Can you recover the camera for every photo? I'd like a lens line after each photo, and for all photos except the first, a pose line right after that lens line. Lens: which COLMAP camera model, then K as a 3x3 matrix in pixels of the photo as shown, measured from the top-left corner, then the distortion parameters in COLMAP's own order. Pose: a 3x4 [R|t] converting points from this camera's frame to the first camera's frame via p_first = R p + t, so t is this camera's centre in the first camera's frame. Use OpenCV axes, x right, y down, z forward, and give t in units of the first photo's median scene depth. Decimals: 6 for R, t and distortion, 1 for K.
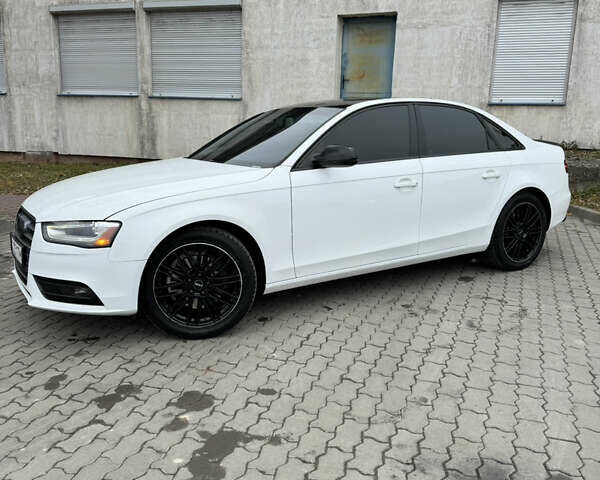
lens RADIAL K [[560.0, 0, 300.0], [0, 560.0, 240.0], [0, 0, 1]] dist [0.152763, -0.283477]
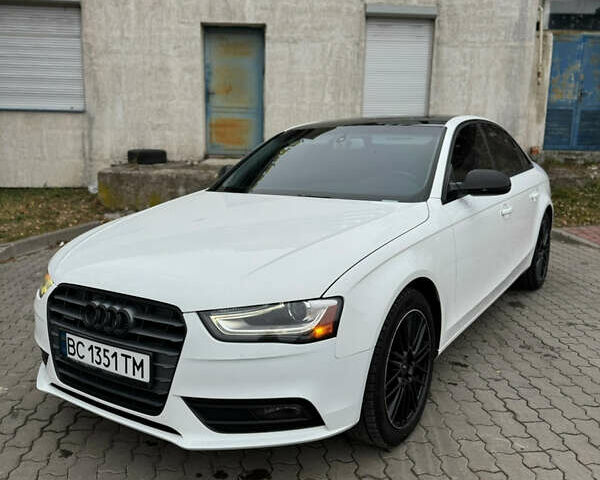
lens RADIAL K [[560.0, 0, 300.0], [0, 560.0, 240.0], [0, 0, 1]] dist [0.152763, -0.283477]
pose [[0.912689, -0.080027, 0.400741, -0.180408], [0.089693, 0.995955, -0.005385, -0.029105], [-0.398689, 0.040859, 0.916175, 0.116303]]
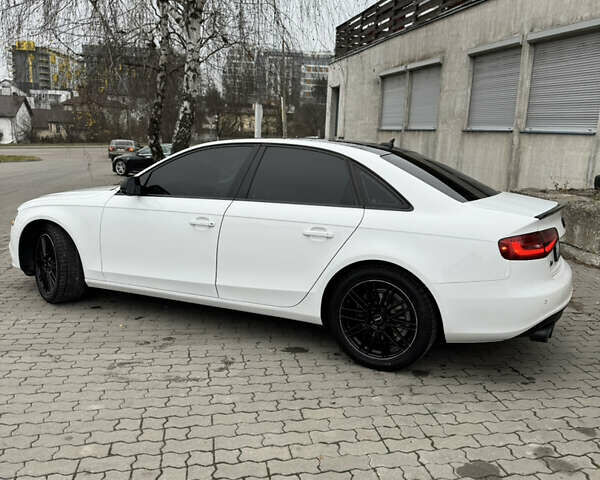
lens RADIAL K [[560.0, 0, 300.0], [0, 560.0, 240.0], [0, 0, 1]] dist [0.152763, -0.283477]
pose [[0.521867, 0.163842, -0.837145, 0.427620], [-0.208851, 0.976054, 0.060833, -0.063380], [0.827065, 0.143092, 0.543588, 0.229187]]
